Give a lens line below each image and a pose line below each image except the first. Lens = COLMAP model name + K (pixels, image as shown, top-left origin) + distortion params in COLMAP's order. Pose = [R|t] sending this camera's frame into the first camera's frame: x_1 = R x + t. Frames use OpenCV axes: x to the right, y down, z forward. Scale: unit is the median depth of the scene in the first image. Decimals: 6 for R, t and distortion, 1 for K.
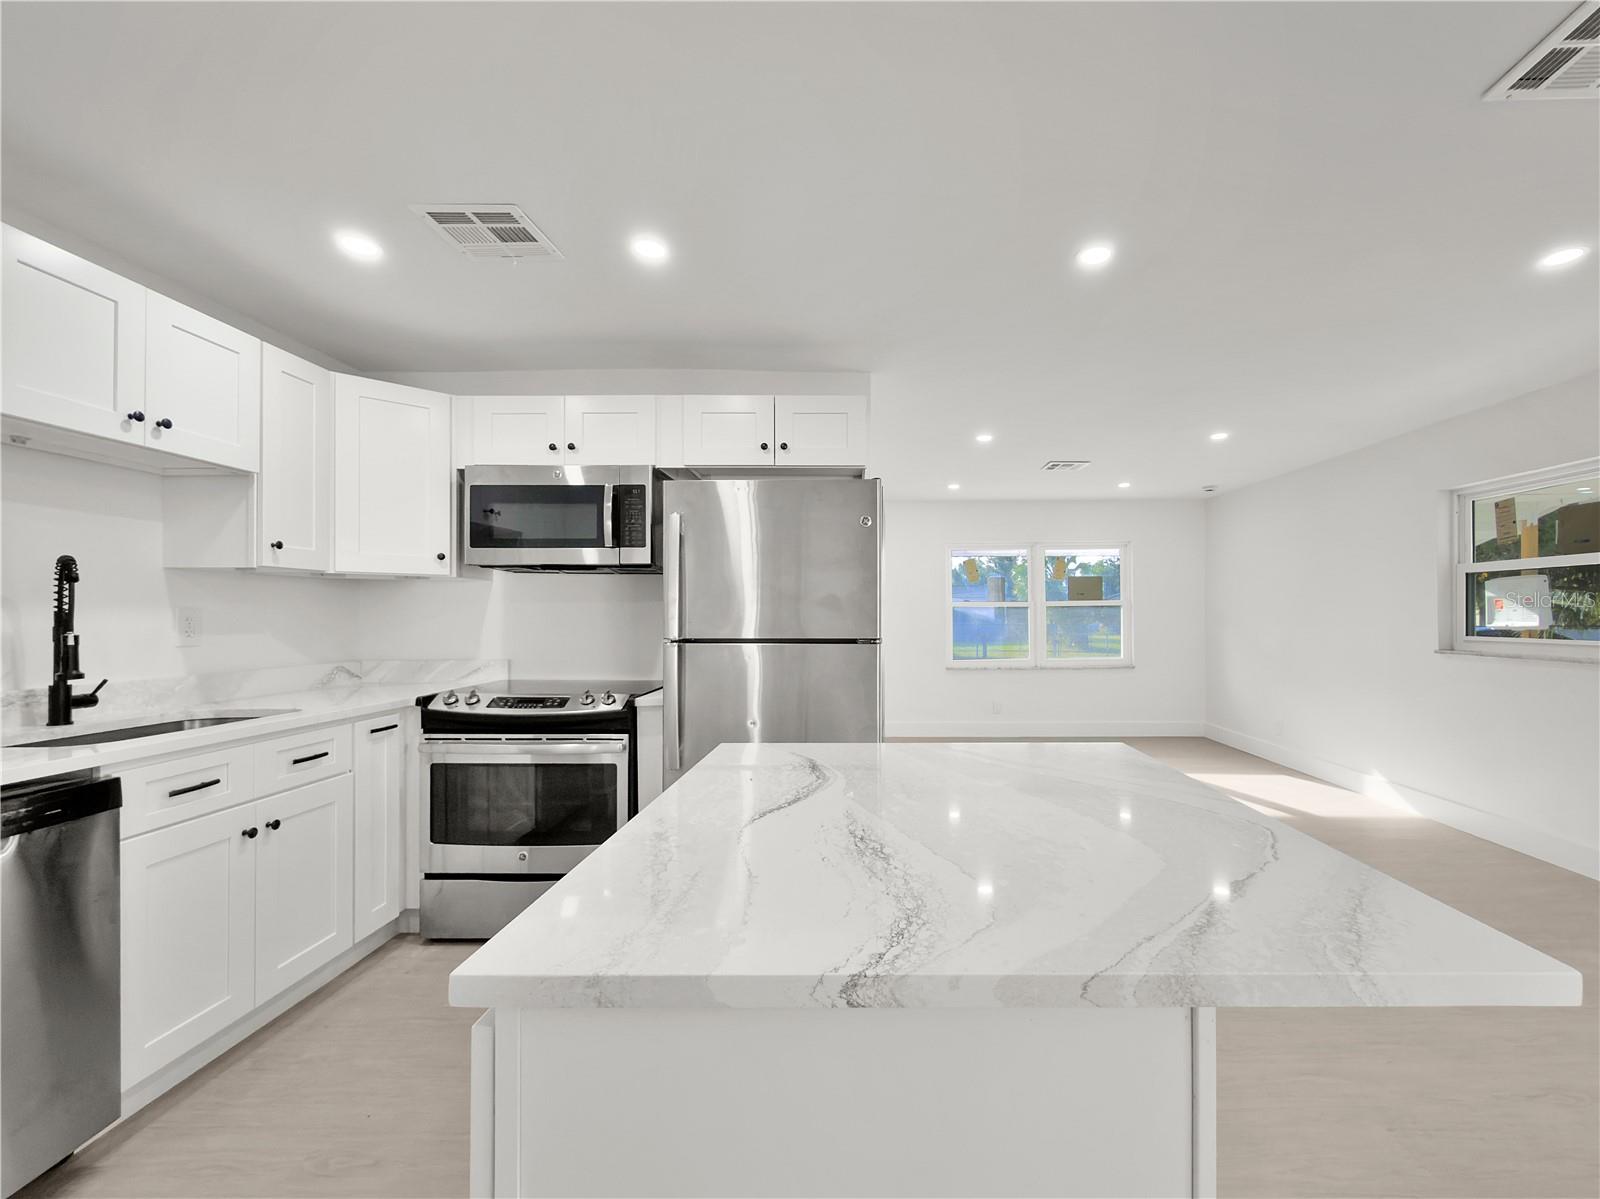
lens RADIAL K [[695.6, 0, 856.8], [0, 695.6, 619.3], [0, 0, 1]] dist [0.001039, -0.000652]
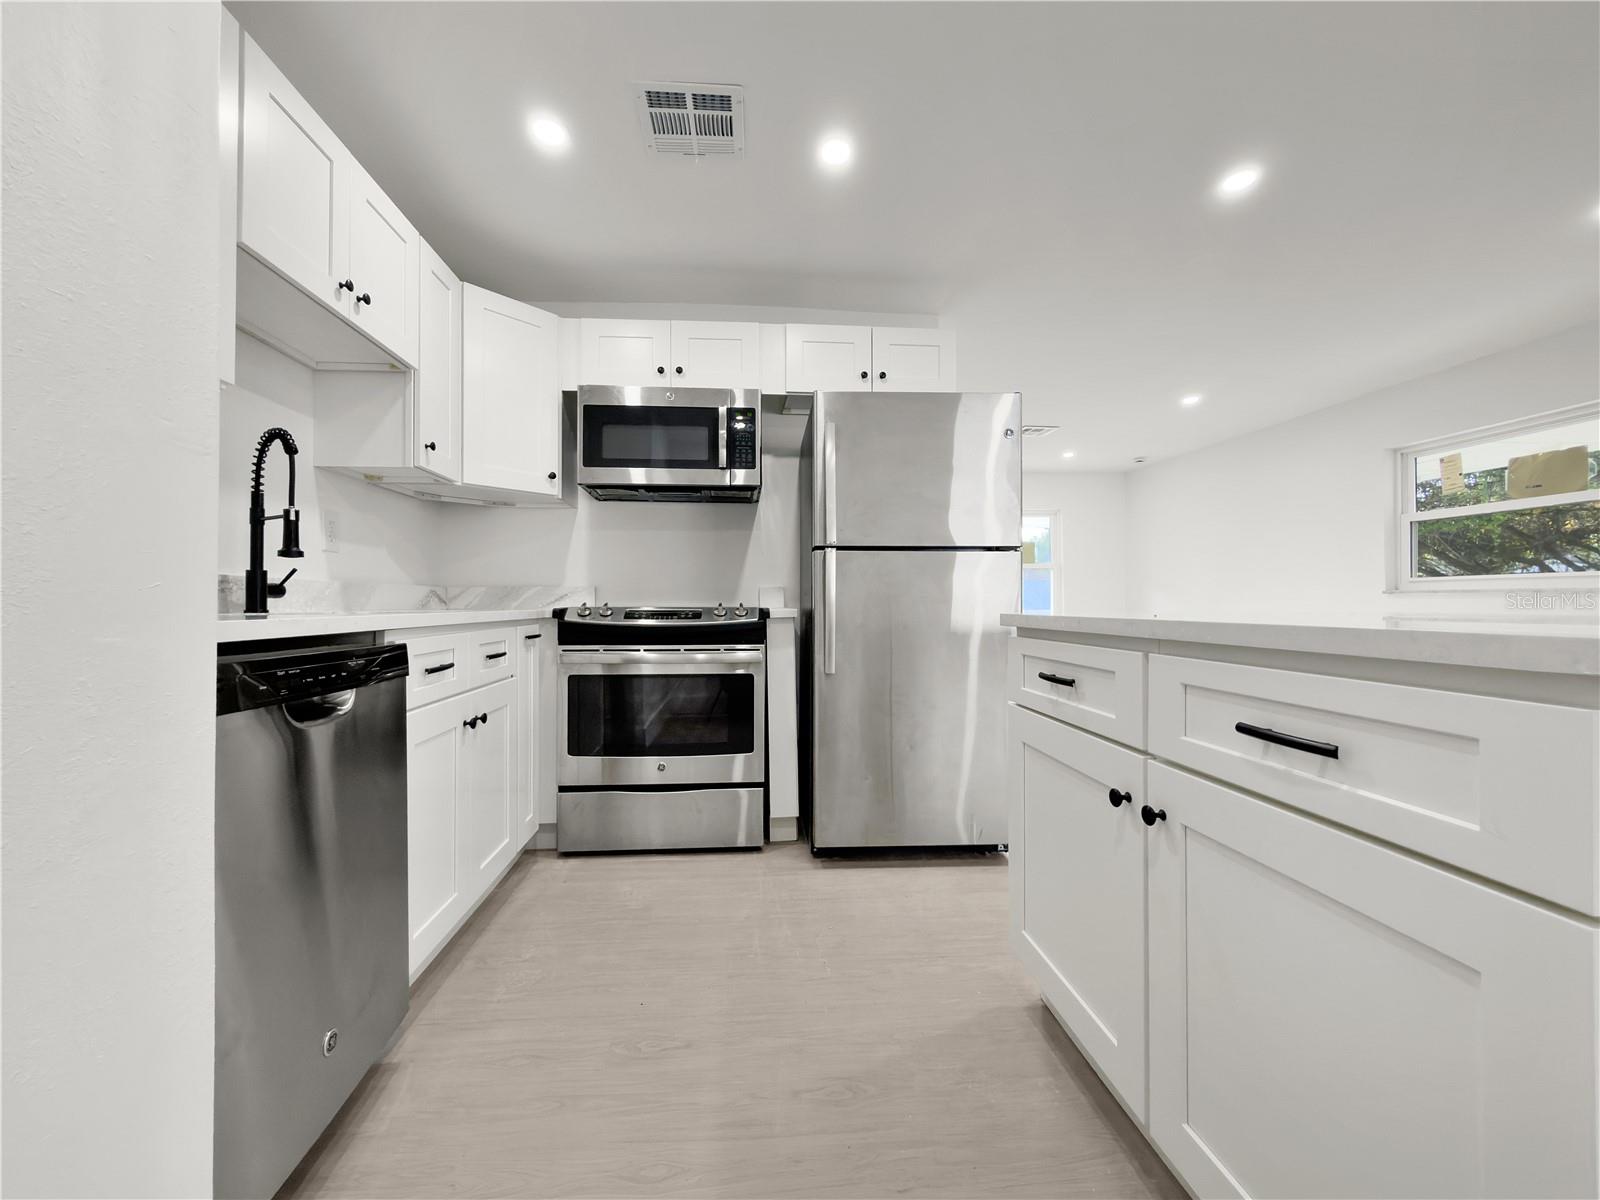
lens RADIAL K [[639.4, 0, 791.4], [0, 639.4, 596.0], [0, 0, 1]] dist [0.004360, -0.000794]
pose [[0.997616, -0.004178, 0.068877, -0.354242], [0.004625, 0.999969, -0.006334, 0.100795], [-0.068848, 0.006637, 0.997605, 0.063683]]
